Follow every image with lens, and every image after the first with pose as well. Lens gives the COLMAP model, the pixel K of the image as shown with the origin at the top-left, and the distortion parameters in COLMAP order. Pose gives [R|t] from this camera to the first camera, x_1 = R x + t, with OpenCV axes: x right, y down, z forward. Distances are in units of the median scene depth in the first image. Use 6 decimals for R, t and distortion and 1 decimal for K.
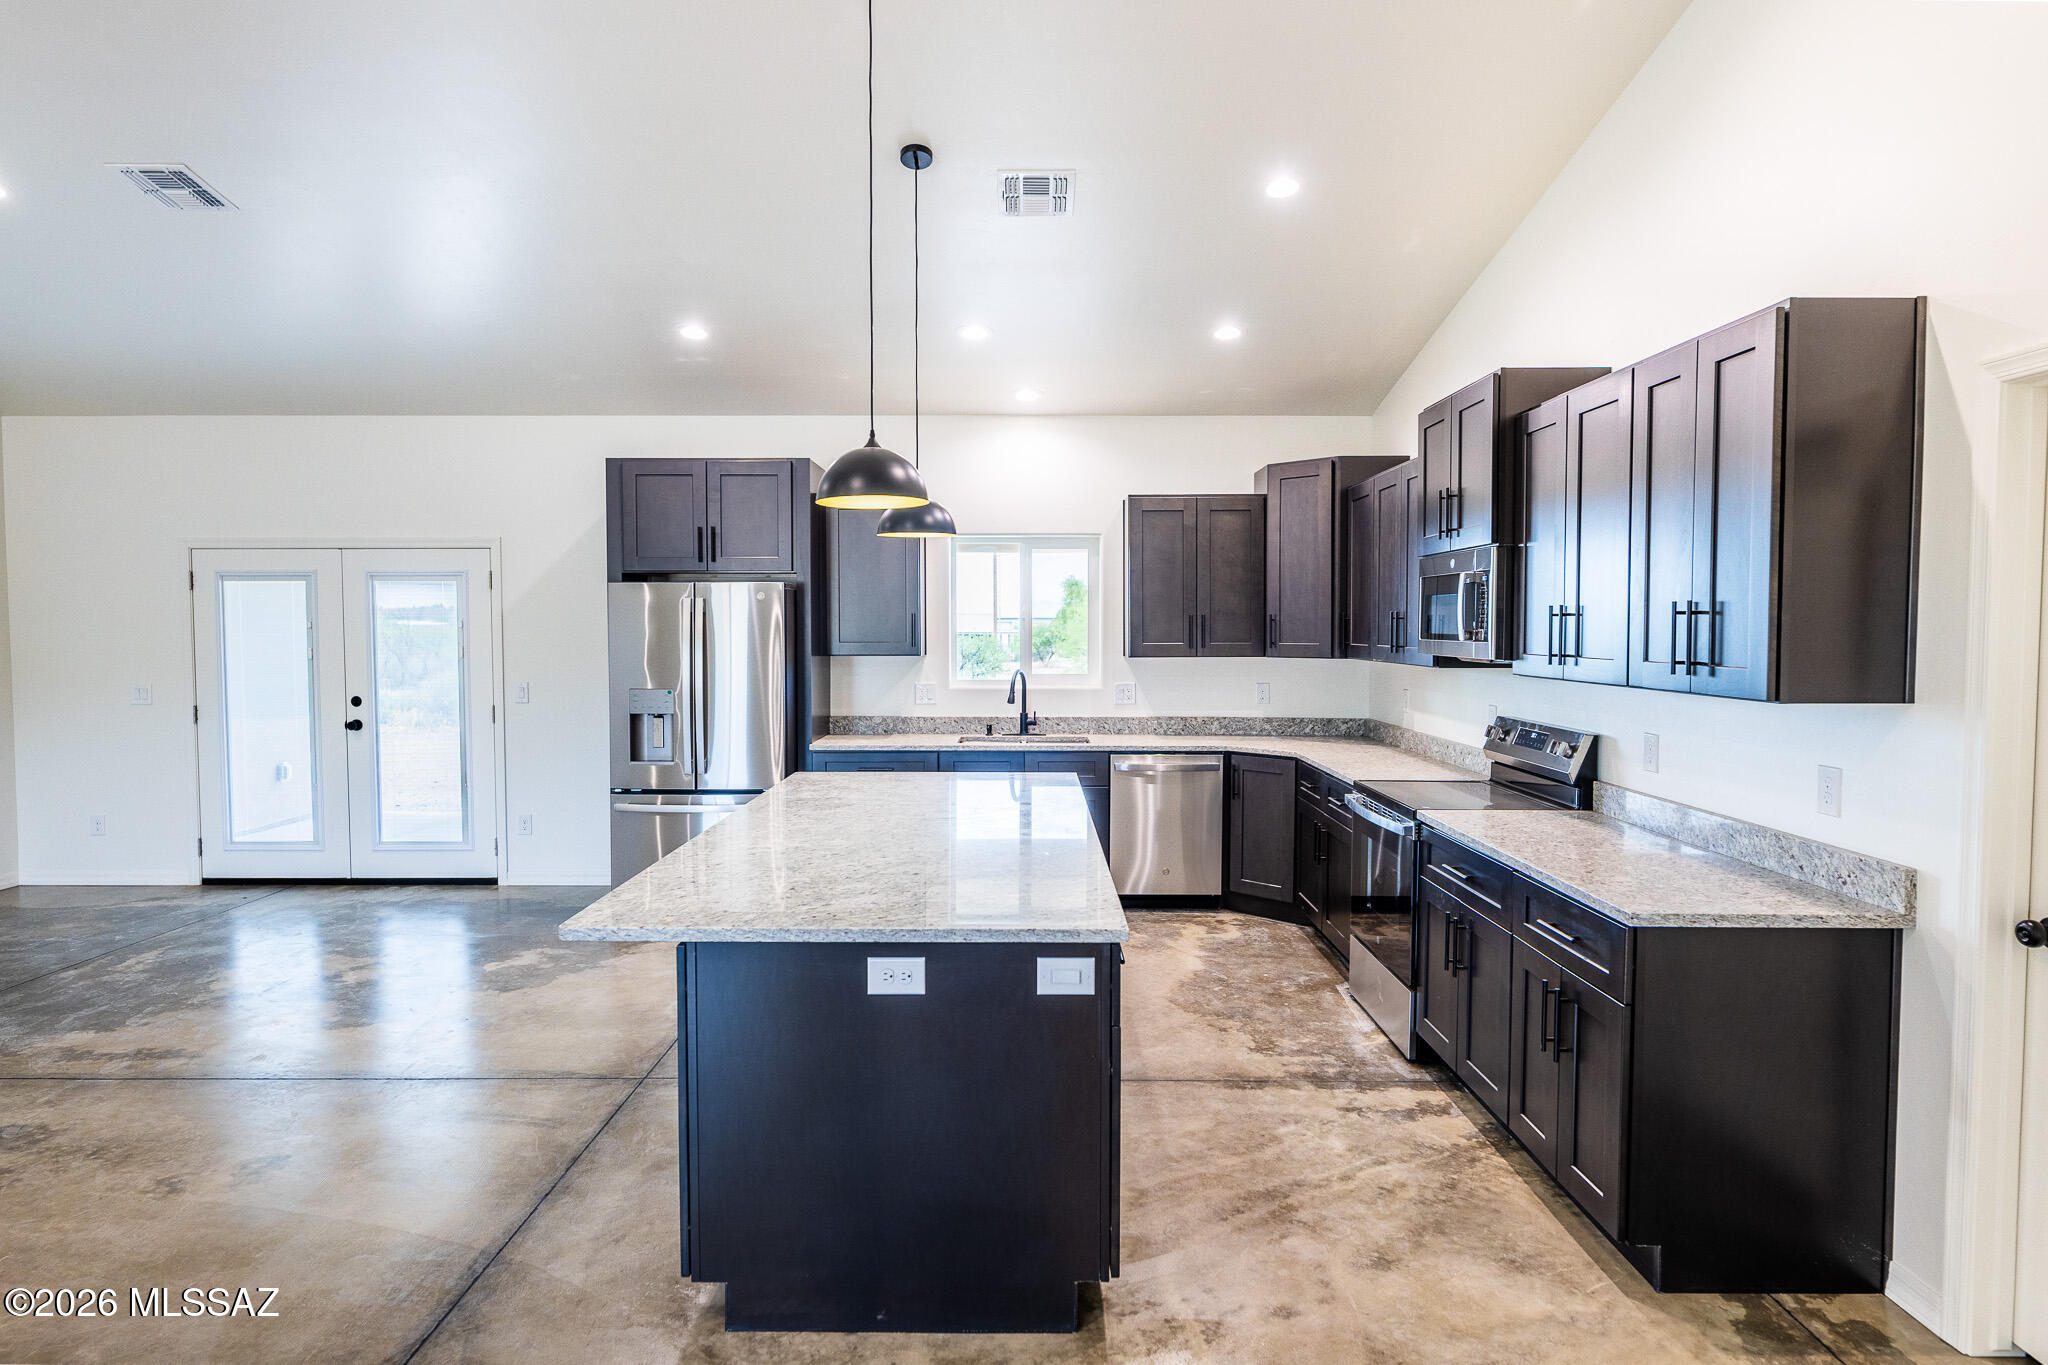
lens RADIAL K [[1134.7, 0, 1024.8], [0, 1134.7, 675.9], [0, 0, 1]] dist [-0.000800, 0.000078]
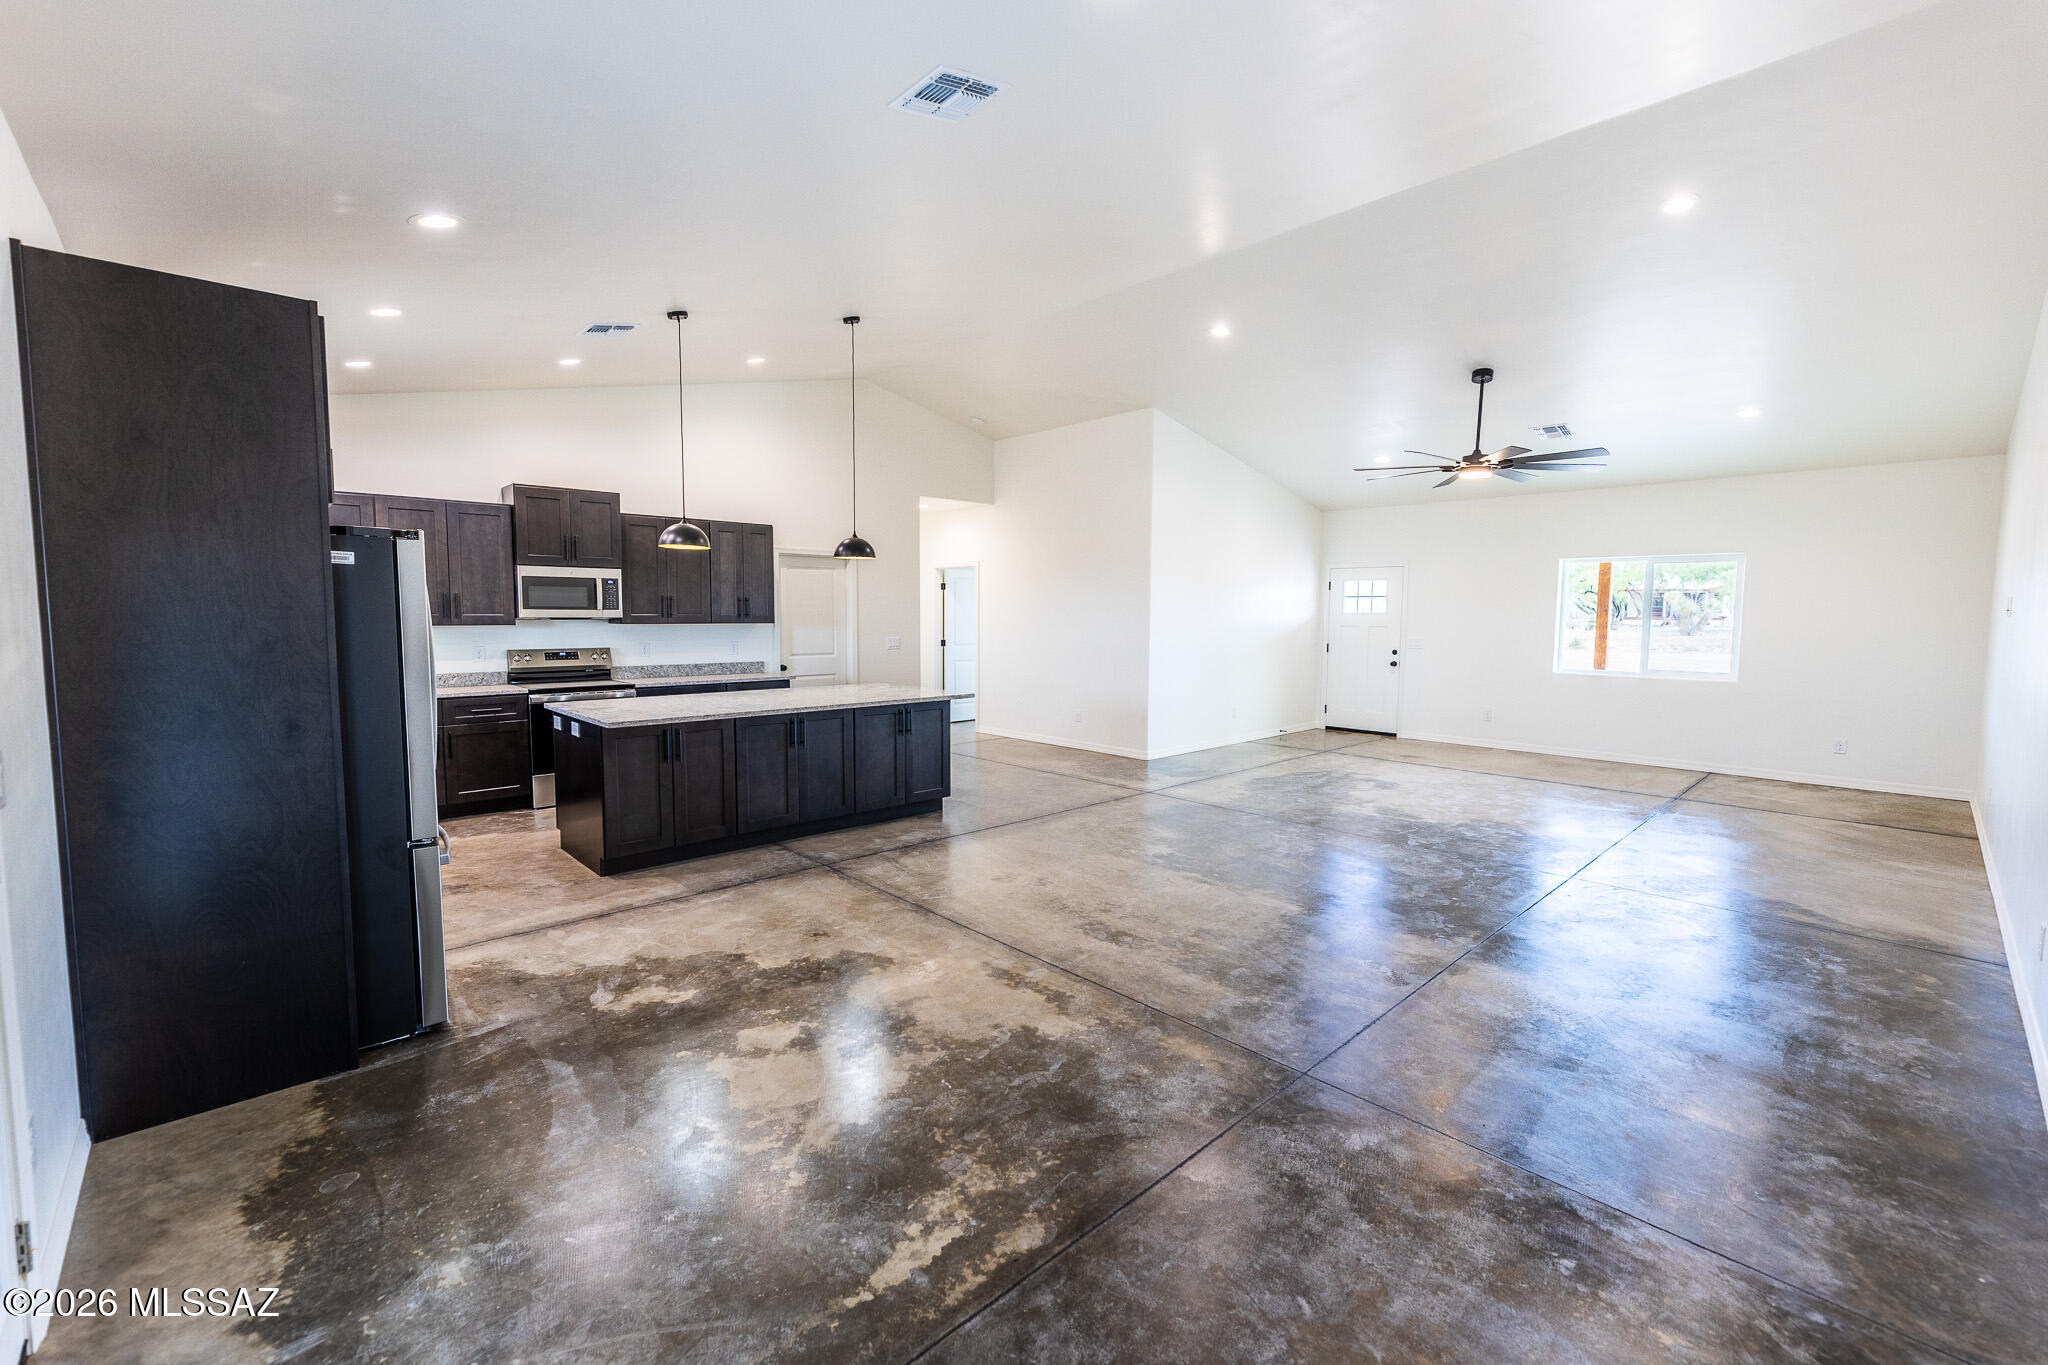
lens RADIAL K [[851.9, 0, 1021.1], [0, 851.9, 675.0], [0, 0, 1]] dist [-0.001028, 0.000220]
pose [[-0.687730, -0.059681, 0.723509, -0.966360], [0.026124, 0.993935, 0.106819, -0.041757], [-0.725496, 0.092364, -0.682000, 1.085073]]
